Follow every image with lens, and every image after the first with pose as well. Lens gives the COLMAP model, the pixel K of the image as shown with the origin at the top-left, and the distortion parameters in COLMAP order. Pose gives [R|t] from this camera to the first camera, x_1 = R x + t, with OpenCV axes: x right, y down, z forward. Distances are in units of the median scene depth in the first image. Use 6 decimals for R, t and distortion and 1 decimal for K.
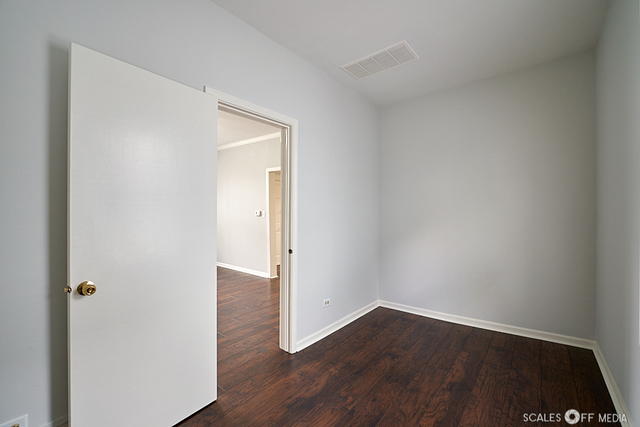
lens RADIAL K [[278.1, 0, 318.1], [0, 278.1, 211.8], [0, 0, 1]] dist [-0.000930, -0.000009]
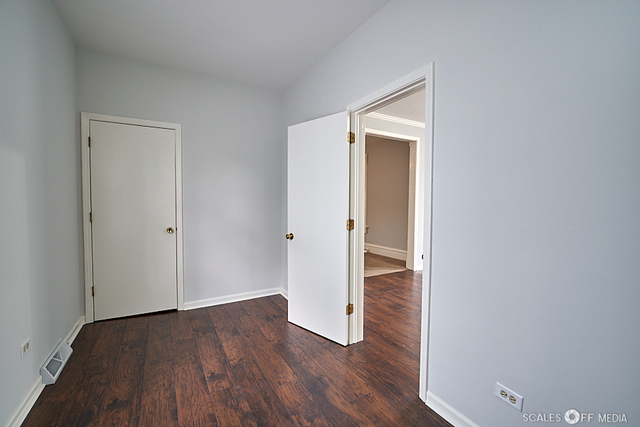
lens RADIAL K [[278.1, 0, 318.1], [0, 278.1, 211.8], [0, 0, 1]] dist [-0.000930, -0.000009]
pose [[-0.347842, 0.031688, -0.937018, 0.784708], [-0.003327, 0.999381, 0.035032, 0.003822], [0.937547, 0.015303, -0.347521, 1.185644]]
